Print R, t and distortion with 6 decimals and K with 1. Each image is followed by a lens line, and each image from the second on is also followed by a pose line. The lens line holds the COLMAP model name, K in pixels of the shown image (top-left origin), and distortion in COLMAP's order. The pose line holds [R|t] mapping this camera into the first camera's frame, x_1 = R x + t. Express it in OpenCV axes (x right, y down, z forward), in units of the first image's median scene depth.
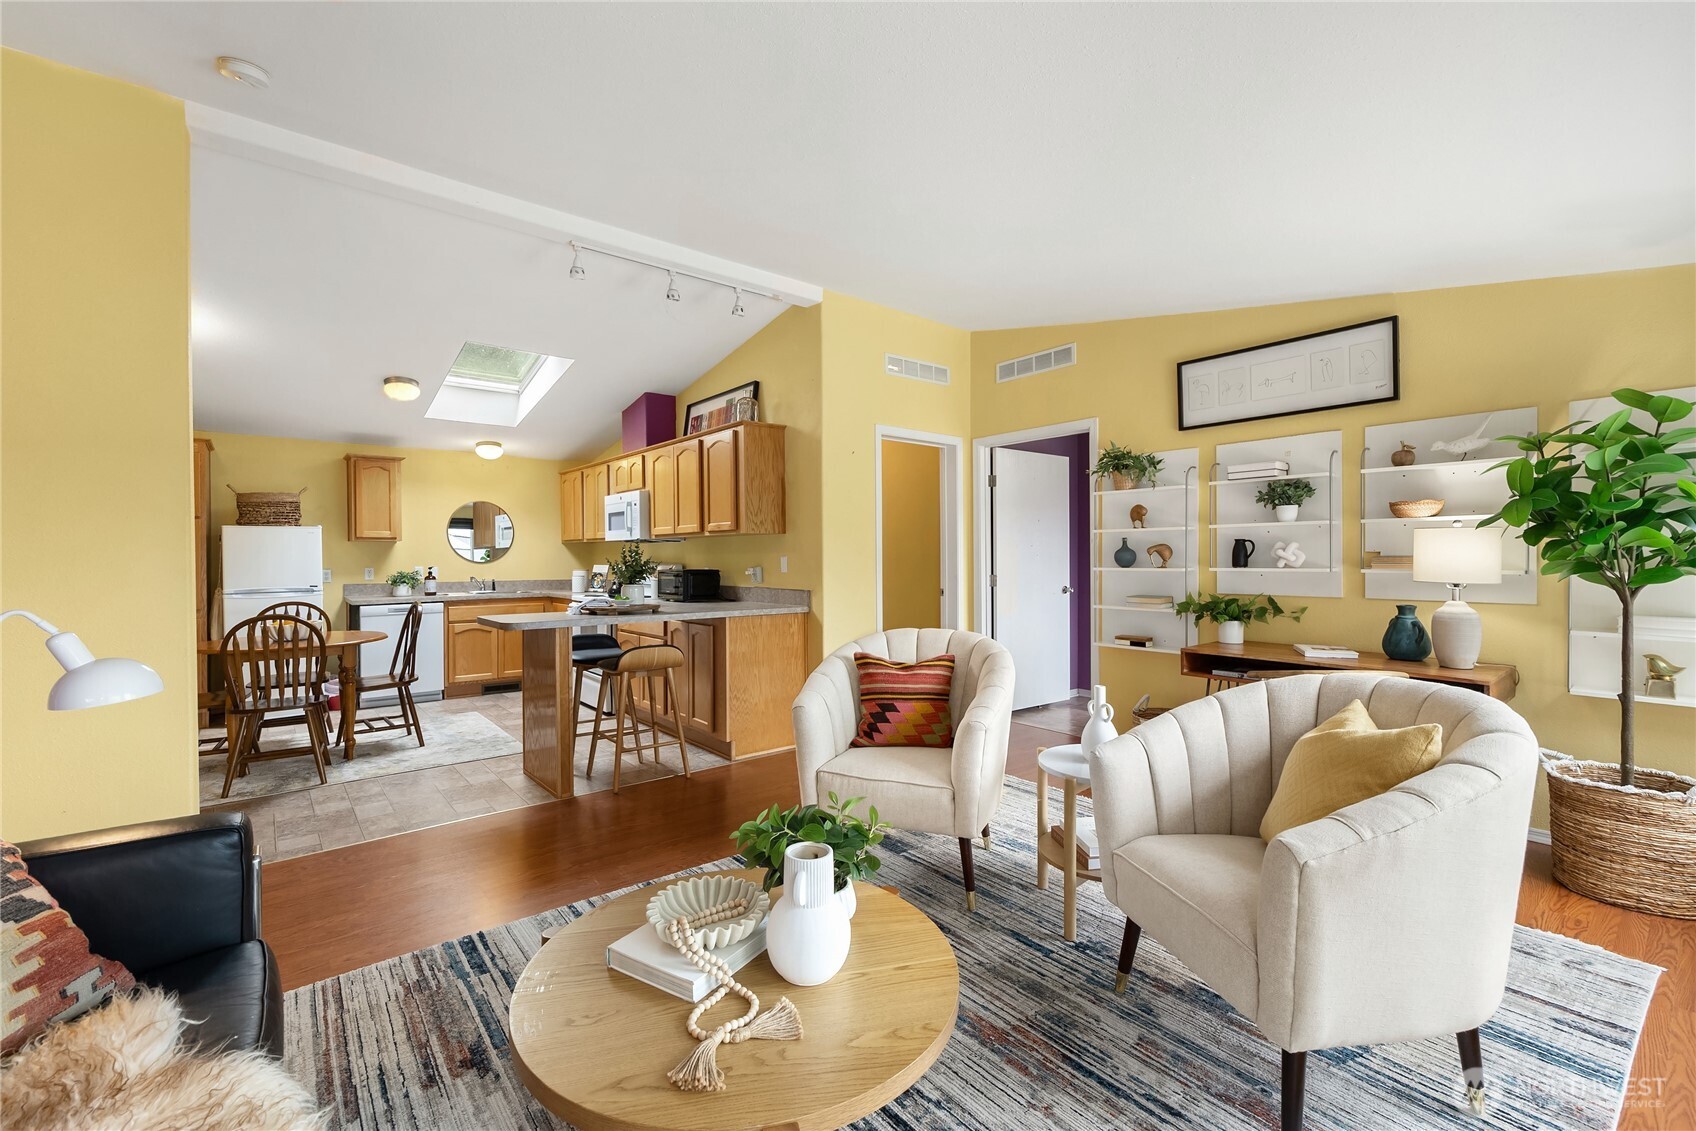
lens RADIAL K [[741.0, 0, 849.0], [0, 741.0, 558.3], [0, 0, 1]] dist [0.012022, 0.000724]
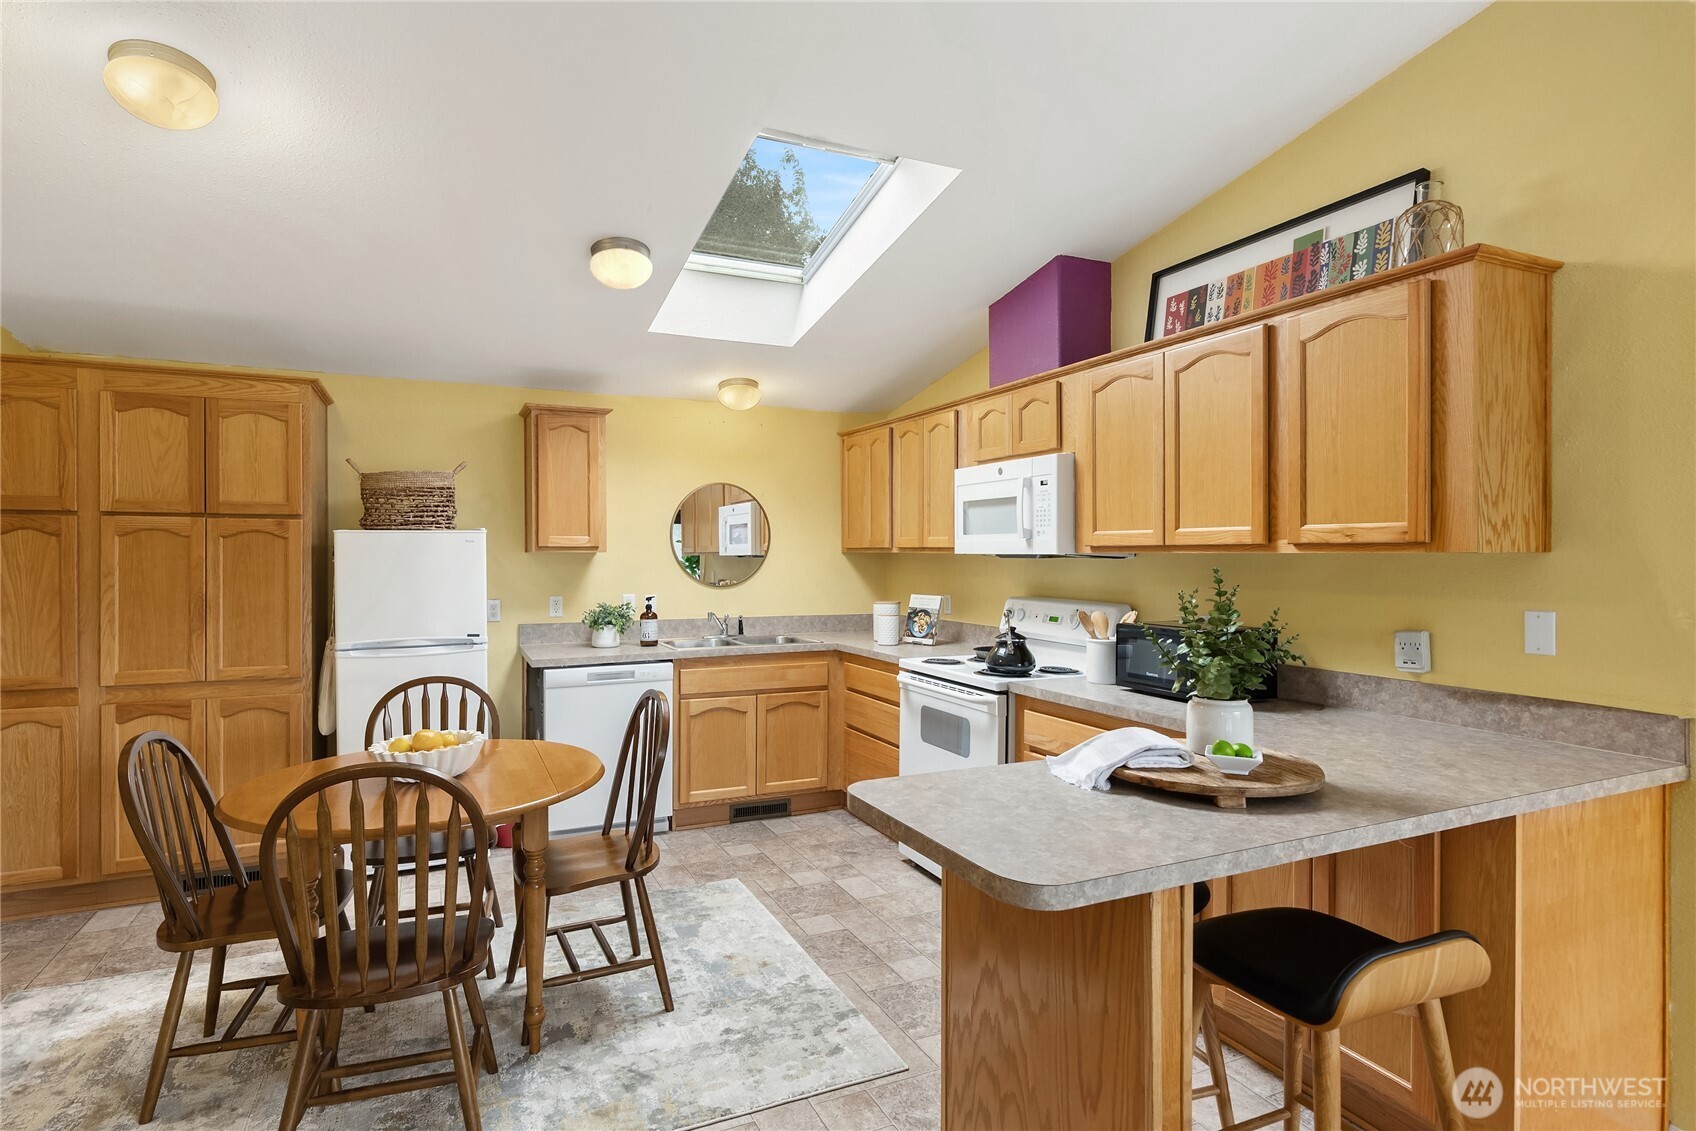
lens RADIAL K [[914.4, 0, 850.6], [0, 914.4, 556.6], [0, 0, 1]] dist [0.006149, 0.000568]
pose [[0.970638, 0.005194, -0.240491, -0.267100], [-0.004403, 0.999983, 0.003823, -0.026125], [0.240506, -0.002652, 0.970644, 0.386052]]
